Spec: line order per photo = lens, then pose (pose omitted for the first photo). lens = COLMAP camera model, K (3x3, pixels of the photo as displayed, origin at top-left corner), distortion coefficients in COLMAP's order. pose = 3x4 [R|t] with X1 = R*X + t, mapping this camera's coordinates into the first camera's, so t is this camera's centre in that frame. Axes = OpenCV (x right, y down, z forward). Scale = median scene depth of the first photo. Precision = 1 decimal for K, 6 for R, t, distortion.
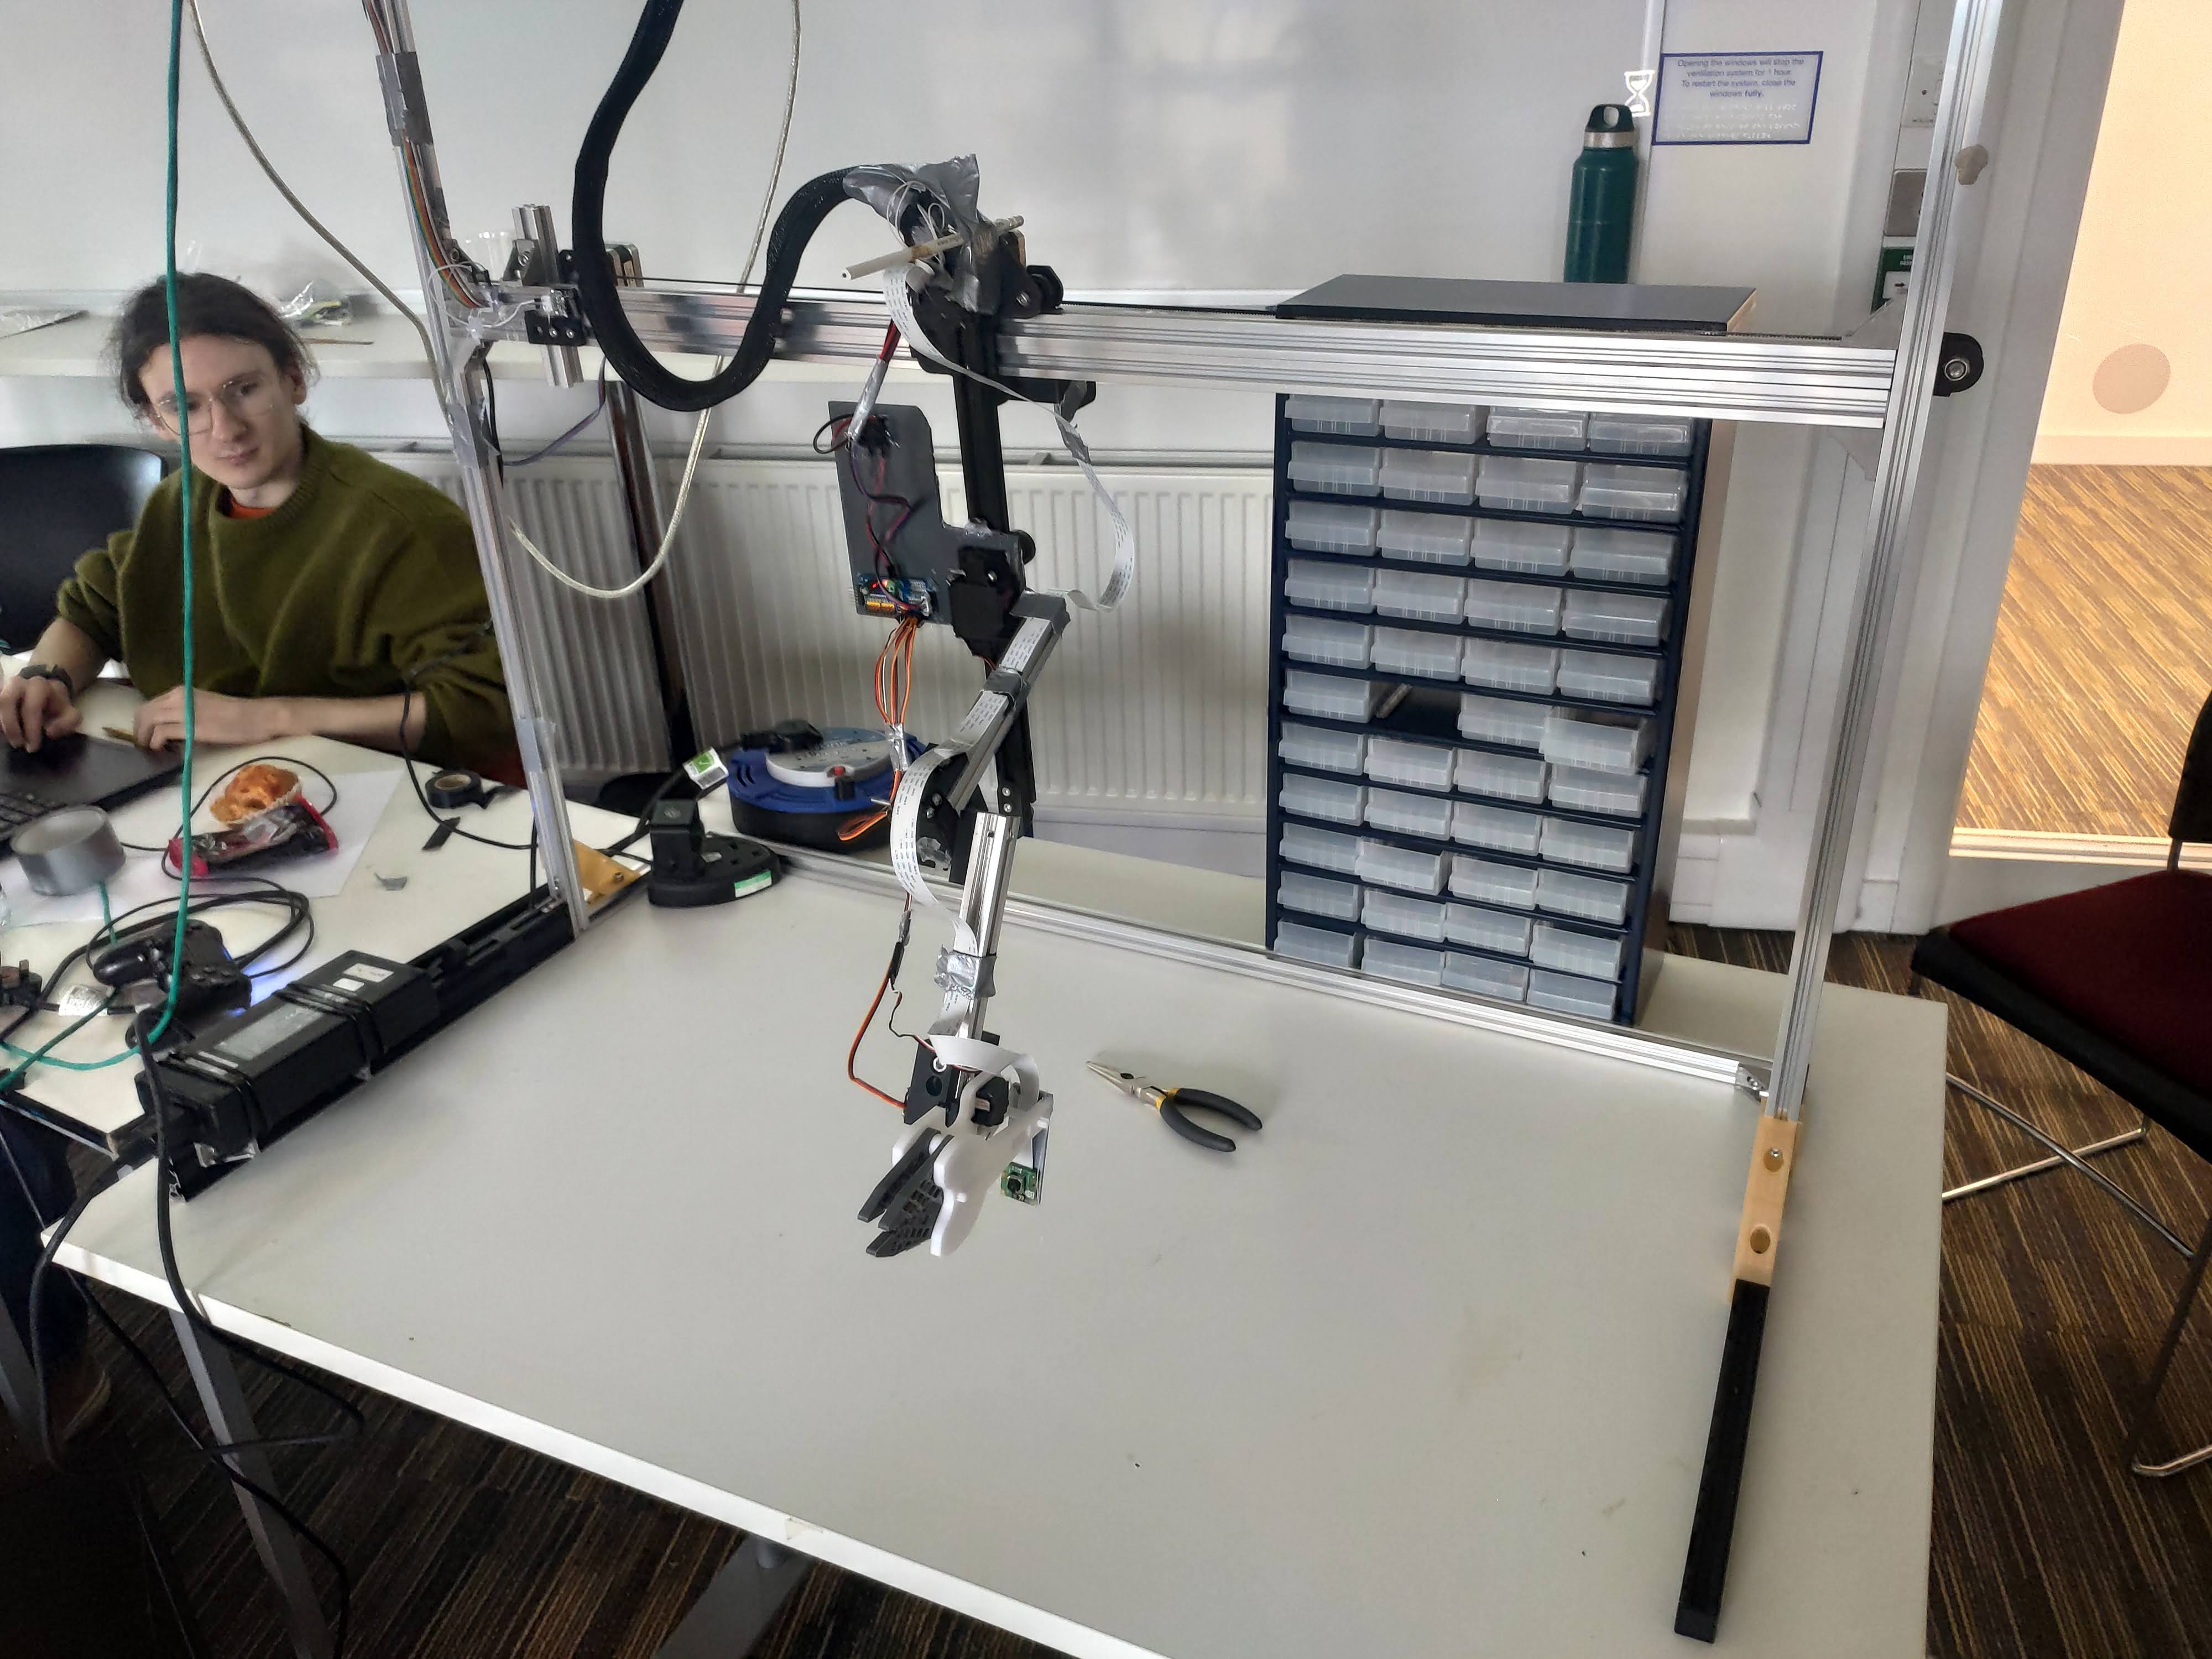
lens RADIAL K [[1670.3, 0, 1156.4], [0, 1670.3, 823.2], [0, 0, 1]] dist [0.004013, -0.131803]
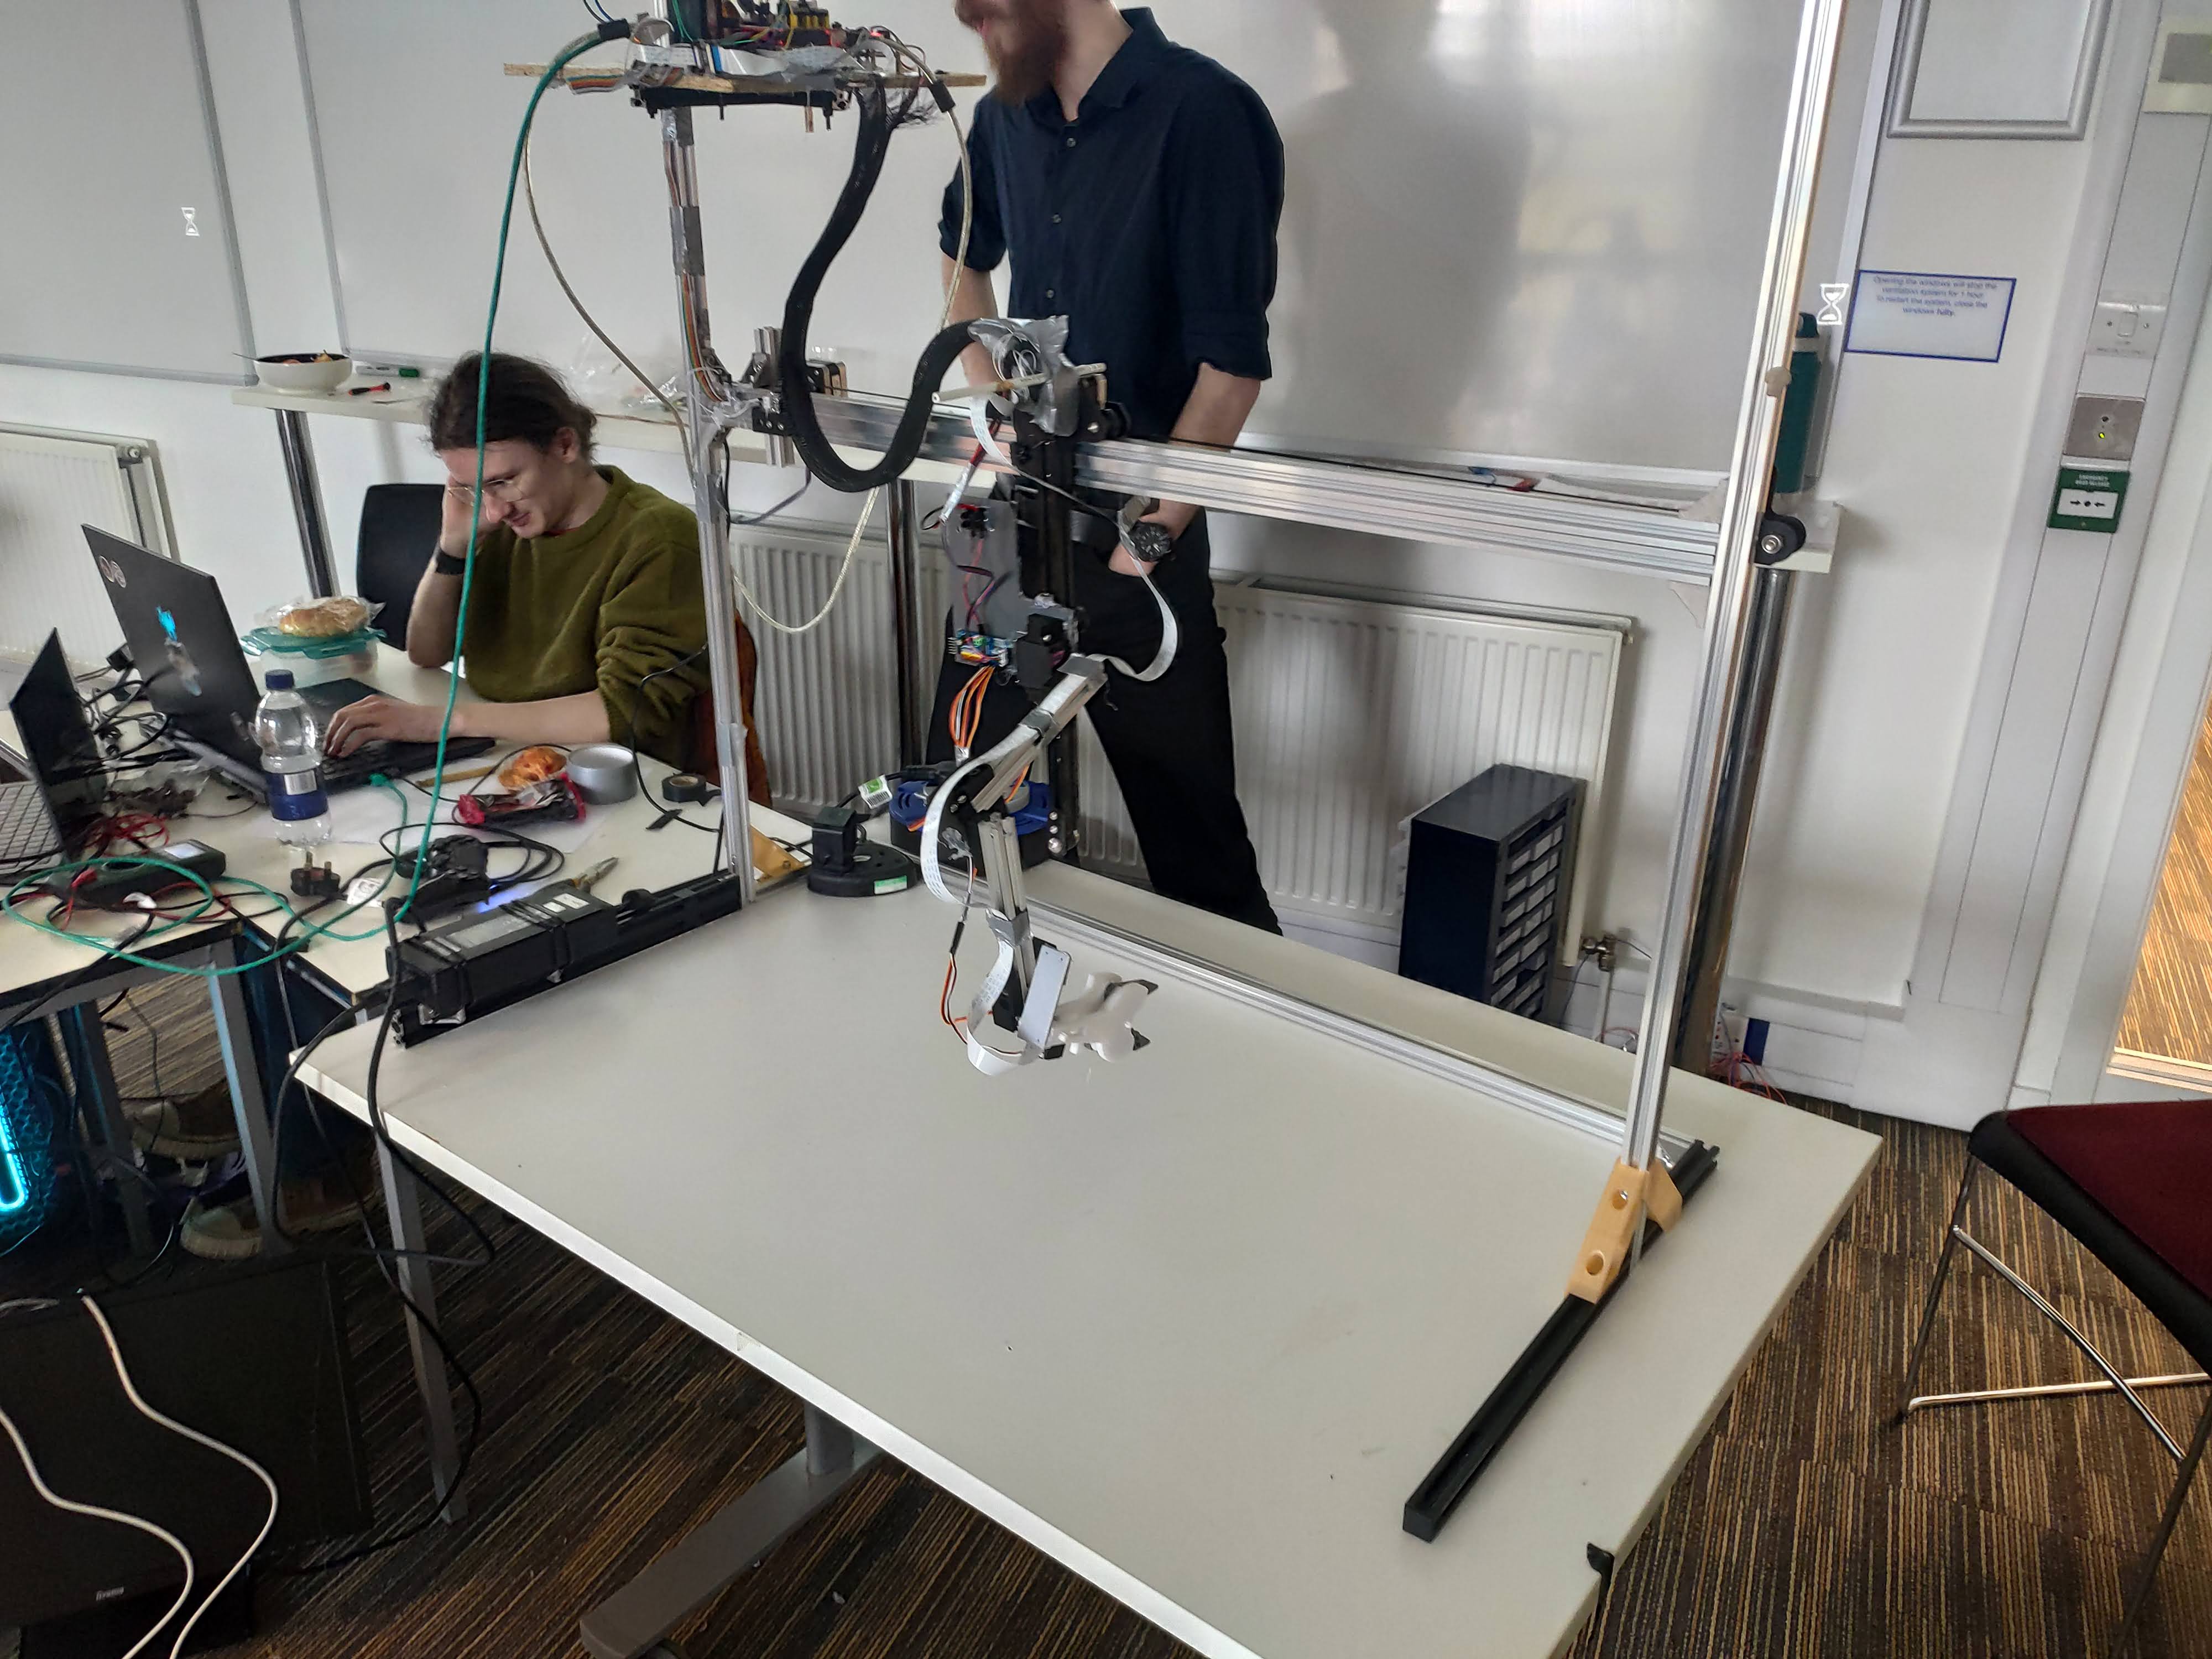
lens RADIAL K [[1673.1, 0, 1106.0], [0, 1673.1, 829.5], [0, 0, 1]] dist [-0.004167, -0.138934]
pose [[0.967702, 0.132537, -0.214445, 0.198061], [-0.149680, 0.986549, -0.065710, 0.060340], [0.202851, 0.095685, 0.974523, -0.180811]]
